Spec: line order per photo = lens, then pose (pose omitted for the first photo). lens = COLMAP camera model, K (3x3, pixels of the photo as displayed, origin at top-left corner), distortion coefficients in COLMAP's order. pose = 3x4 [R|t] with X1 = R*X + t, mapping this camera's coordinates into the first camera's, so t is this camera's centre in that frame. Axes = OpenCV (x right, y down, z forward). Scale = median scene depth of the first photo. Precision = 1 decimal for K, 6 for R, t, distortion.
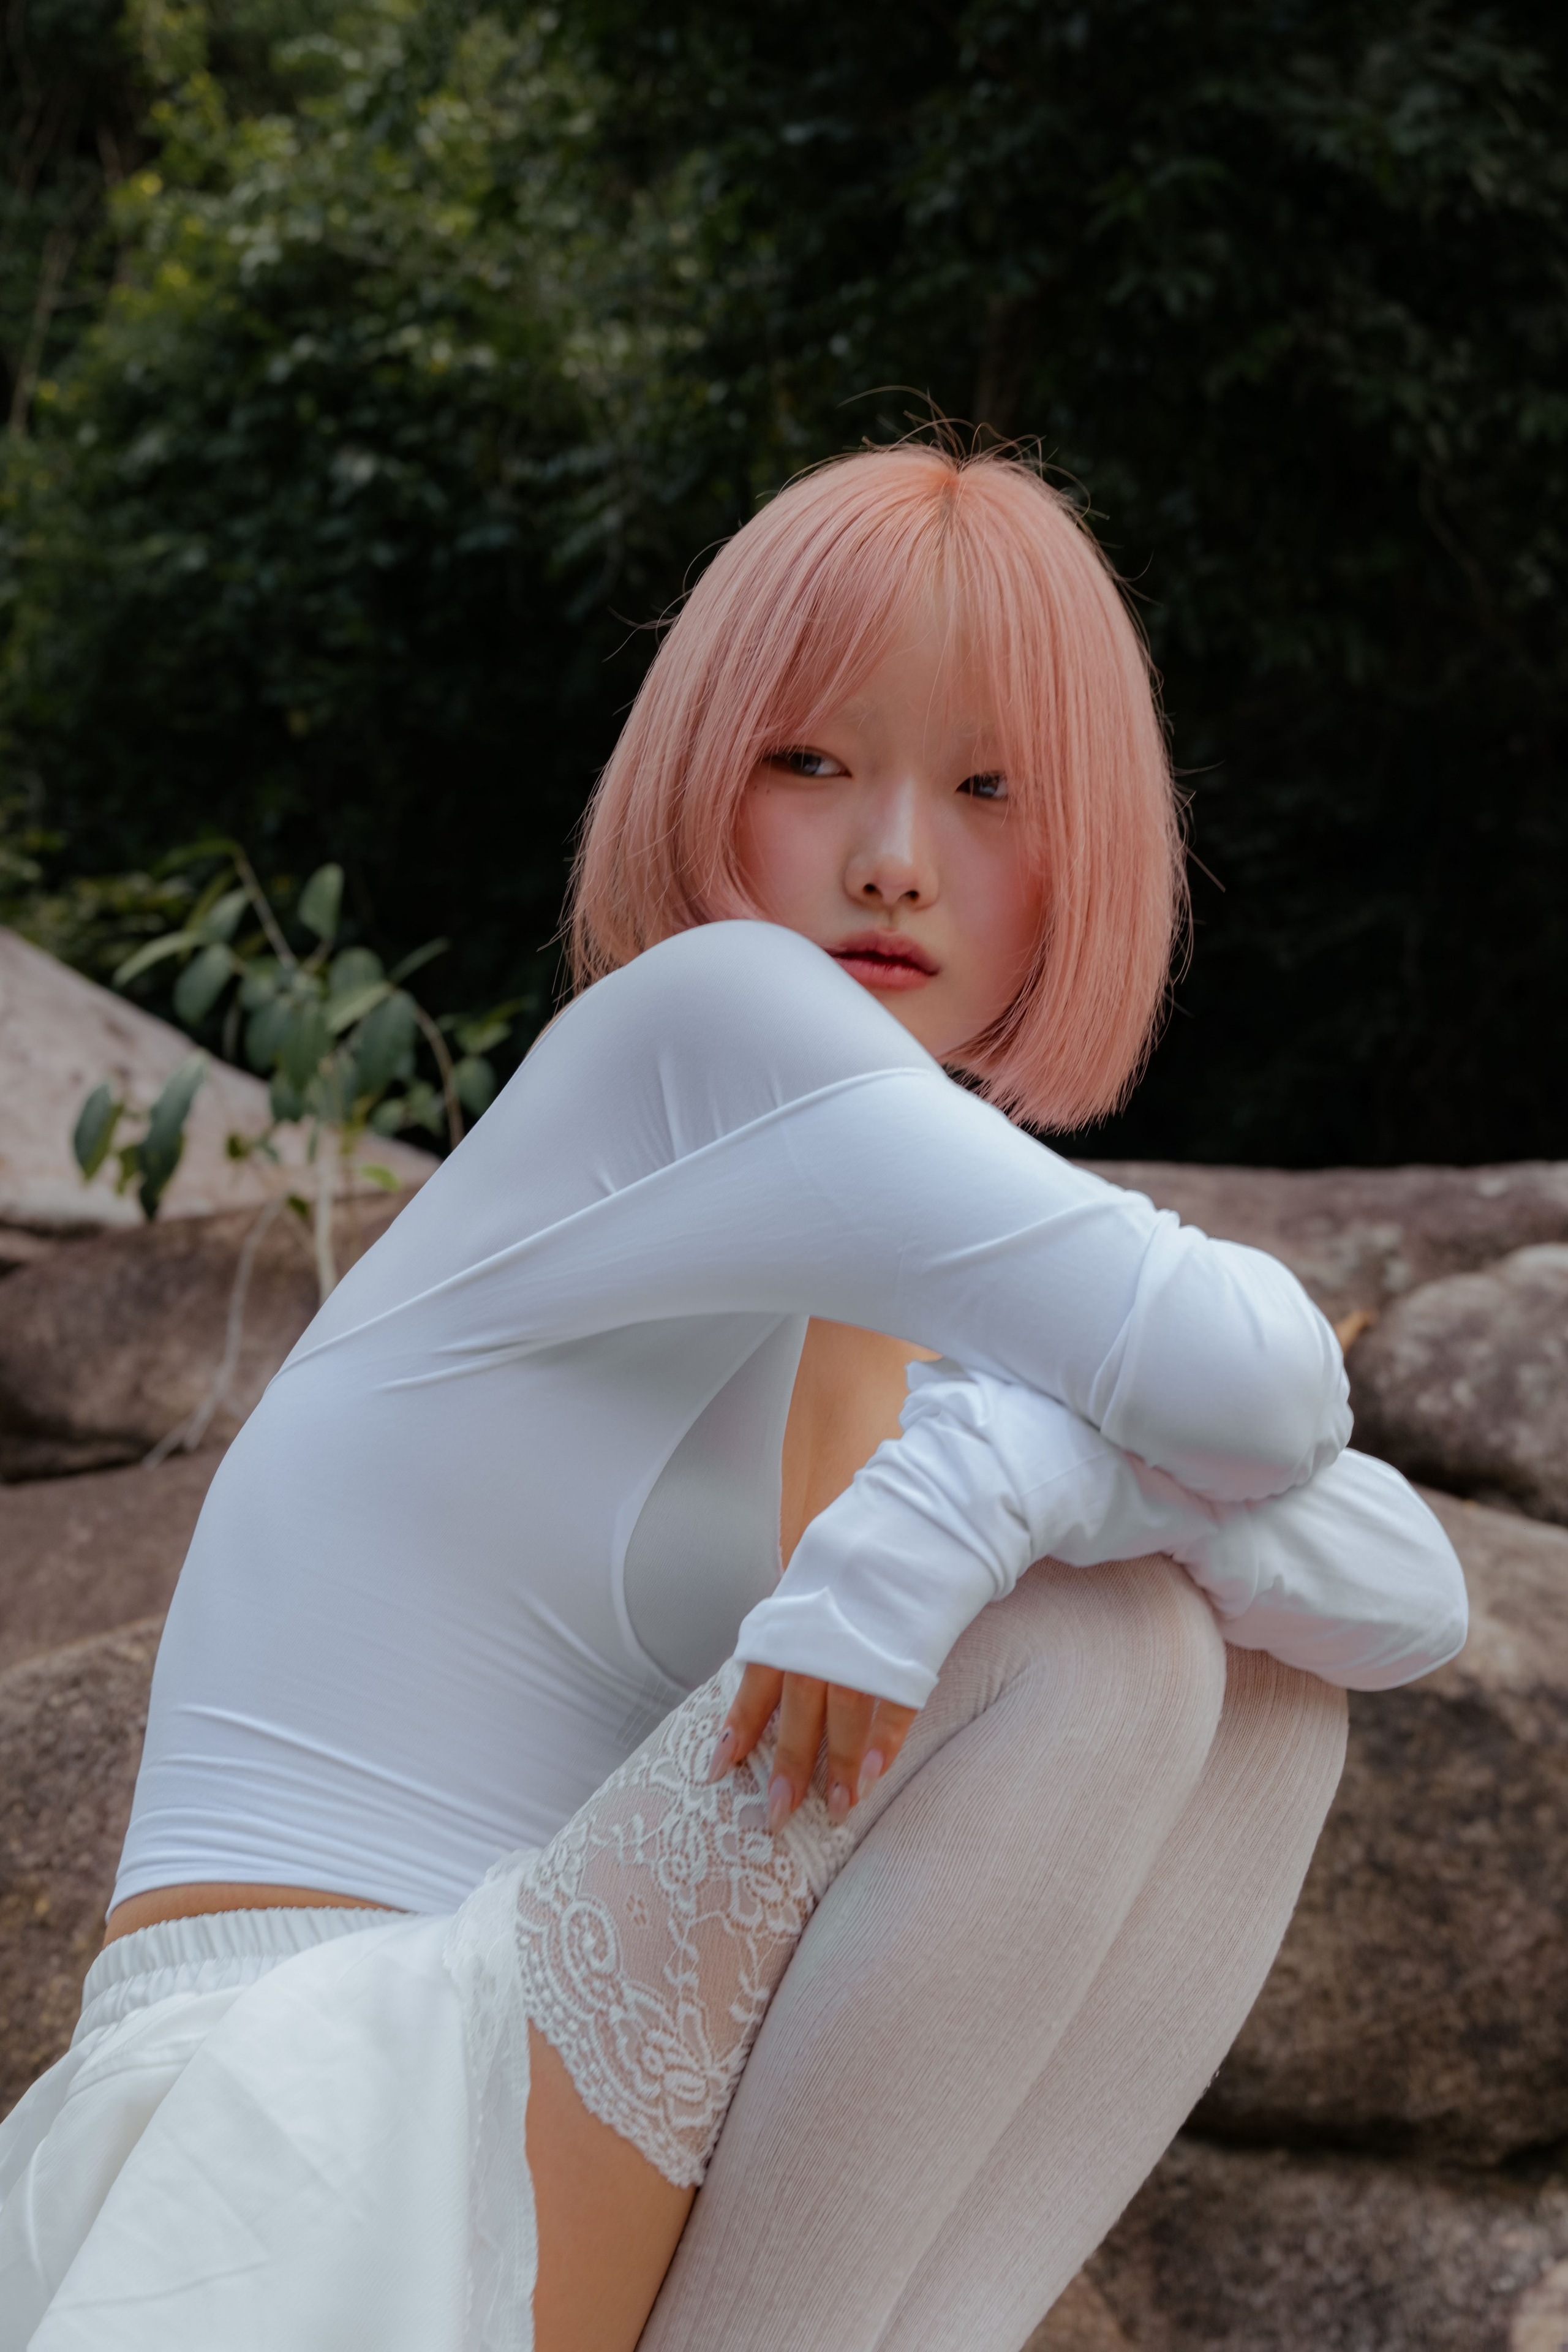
lens RADIAL K [[4550.4, 0, 792.1], [0, 4550.4, 1183.1], [0, 0, 1]] dist [0.009753, -0.265822]
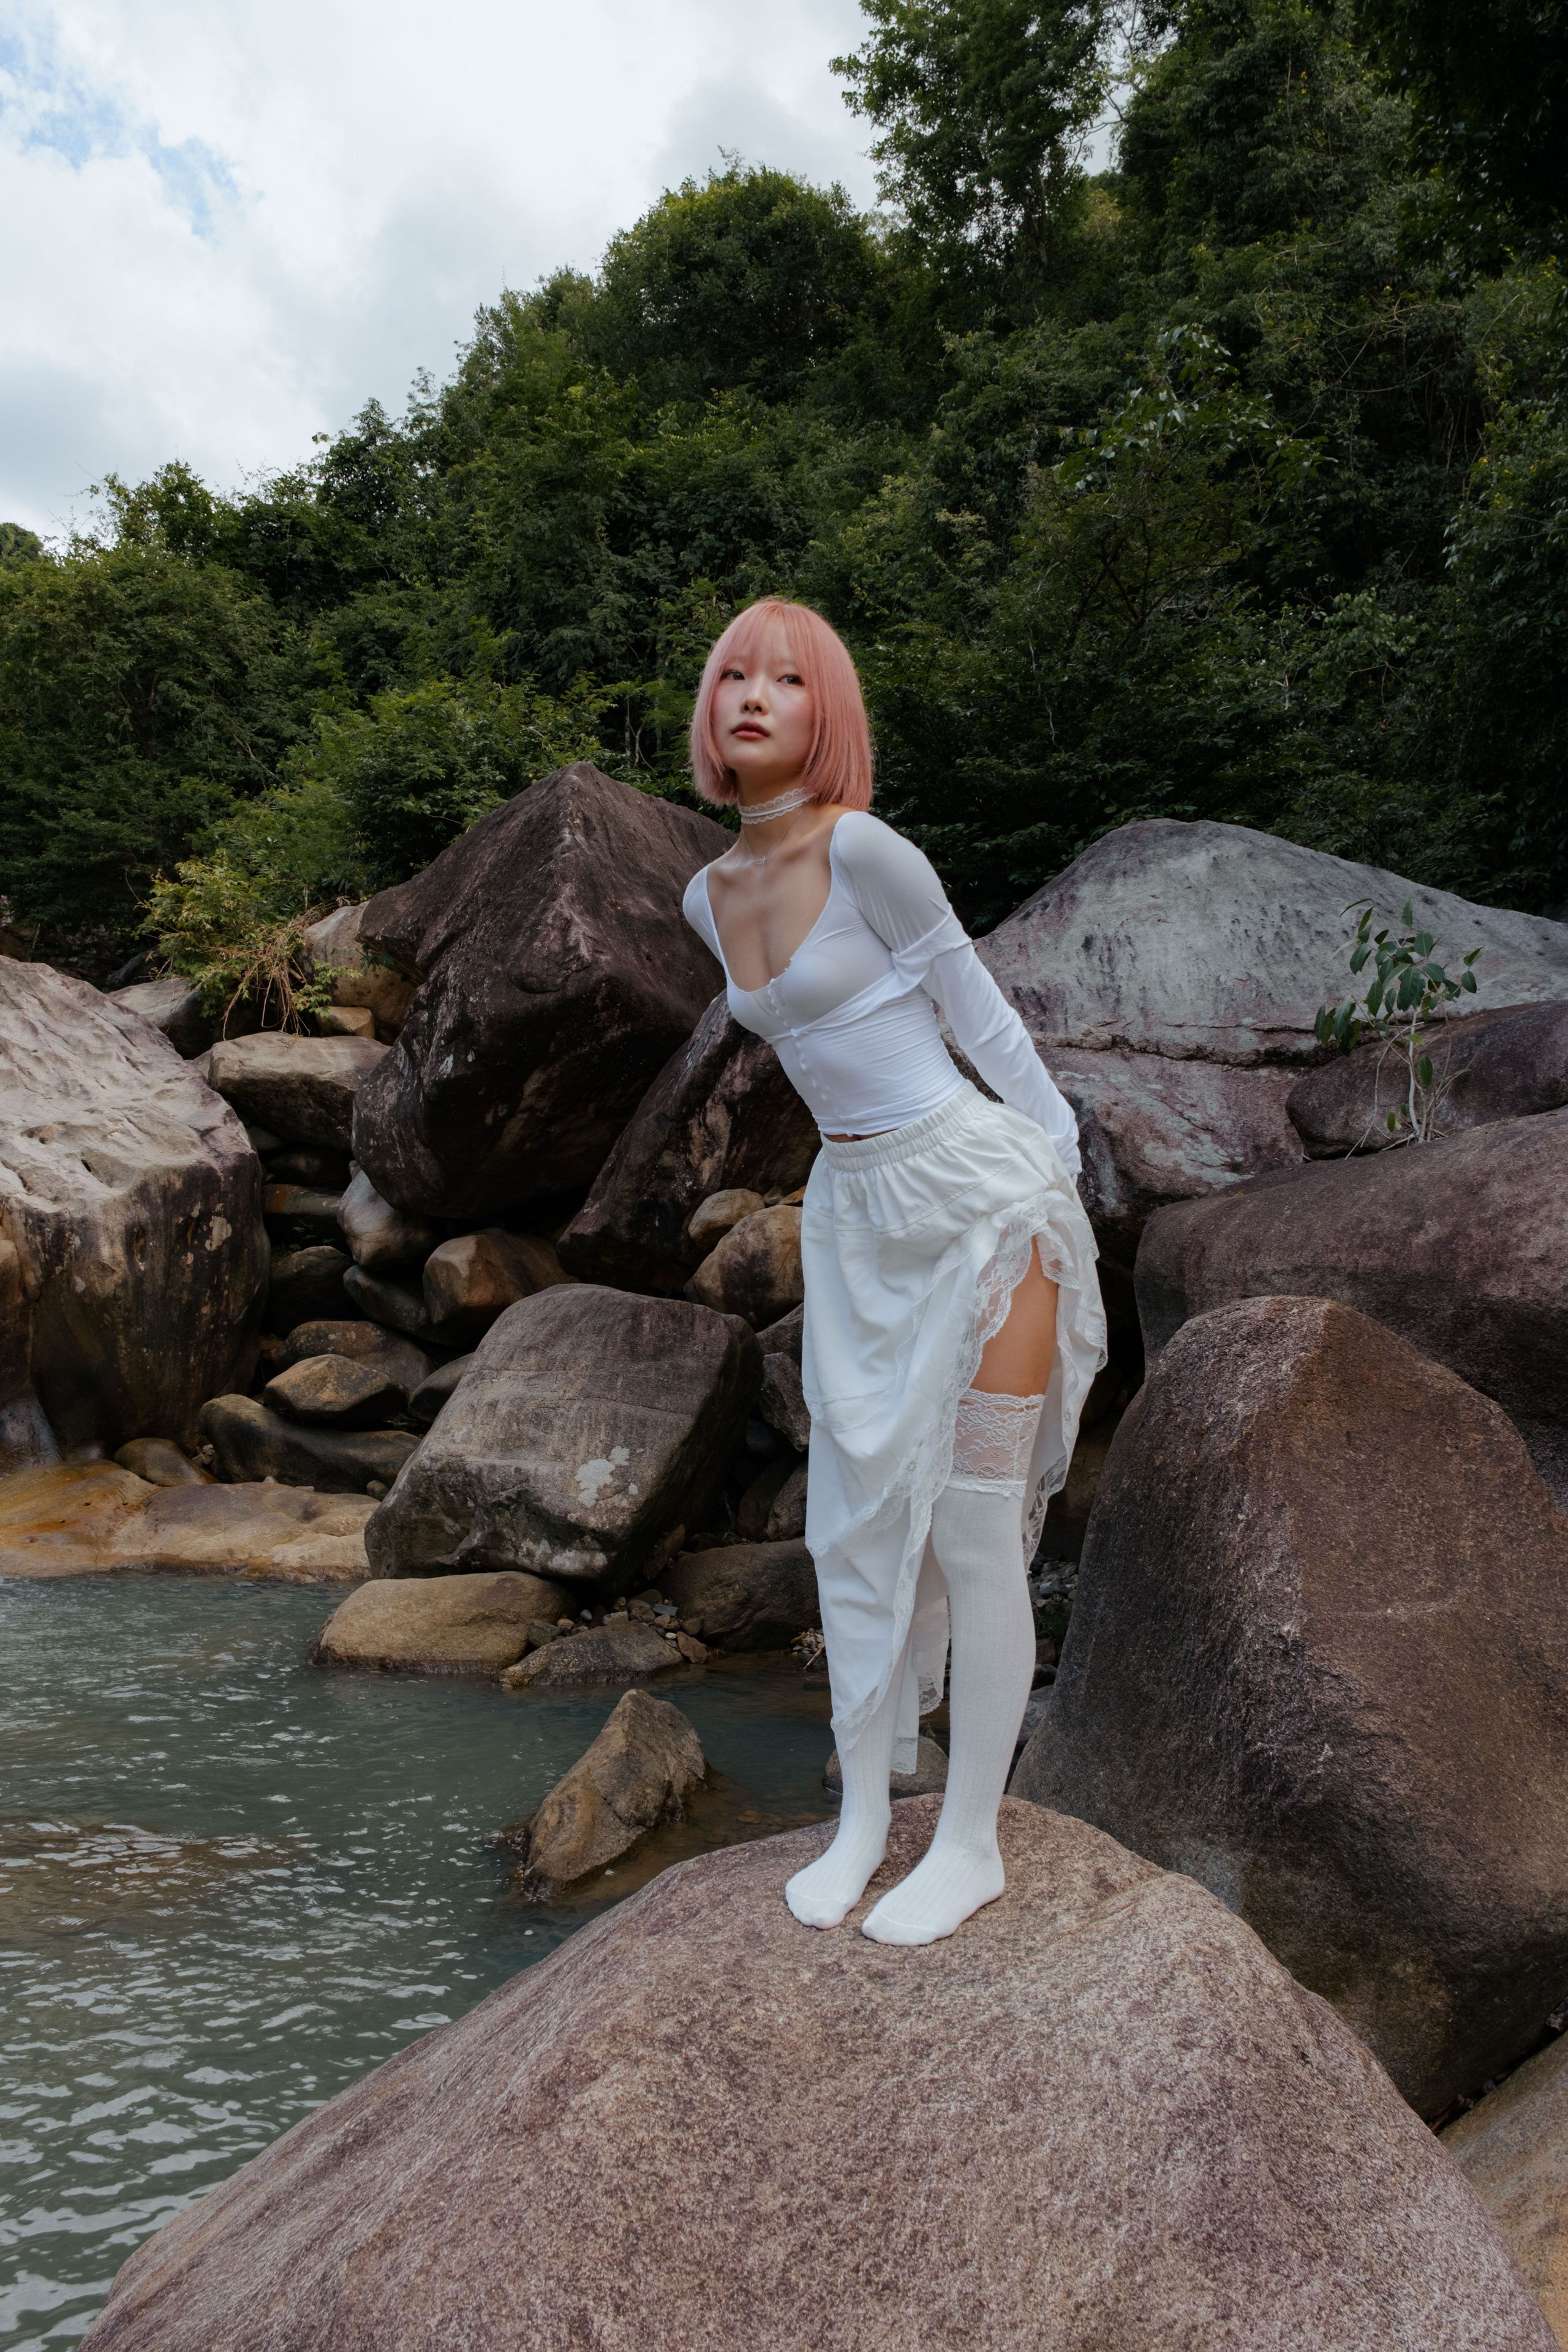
lens RADIAL K [[1756.0, 0, 817.0], [0, 1756.0, 1172.5], [0, 0, 1]] dist [-0.000783, -0.006136]
pose [[0.815692, -0.103073, -0.569230, 0.113246], [0.201121, 0.973144, 0.111990, -0.063293], [0.542400, -0.205834, 0.814515, -0.011483]]
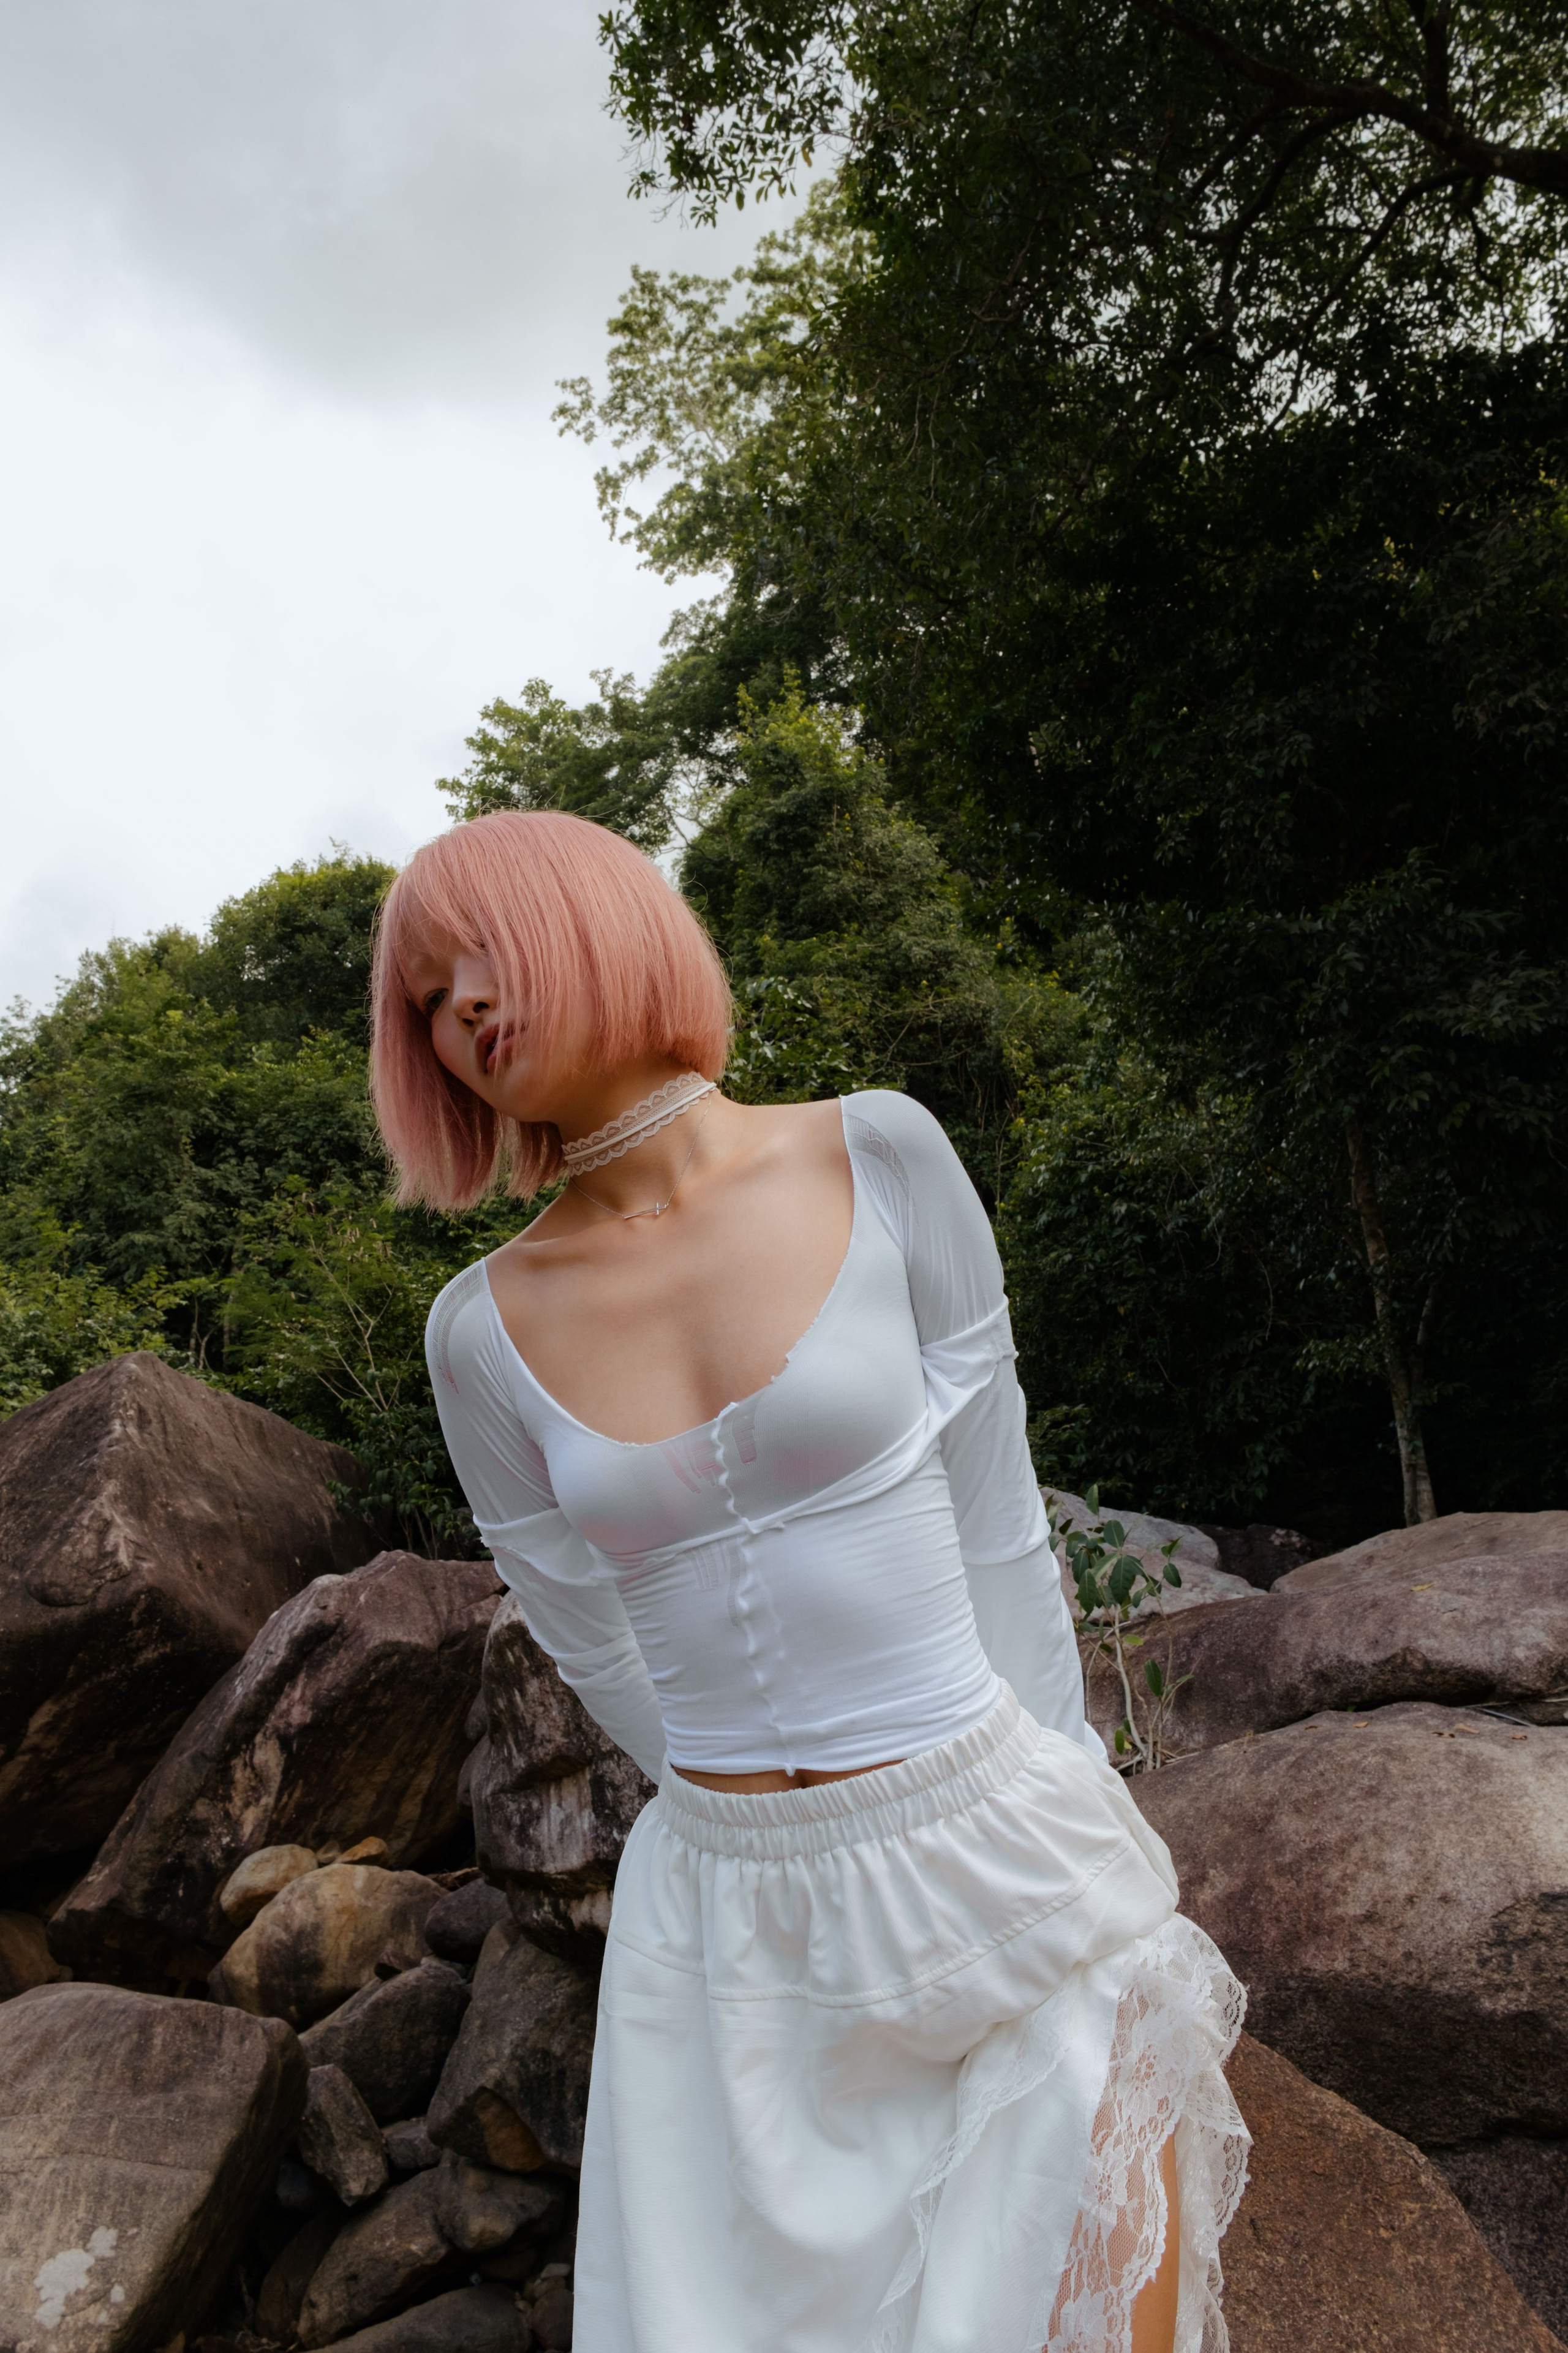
lens RADIAL K [[1685.0, 0, 803.9], [0, 1685.0, 1151.3], [0, 0, 1]] dist [-0.021131, 0.001161]
pose [[0.925457, -0.250958, -0.283812, 0.032661], [0.198101, 0.959116, -0.202118, -0.057408], [0.322932, 0.130828, 0.937336, 0.076581]]
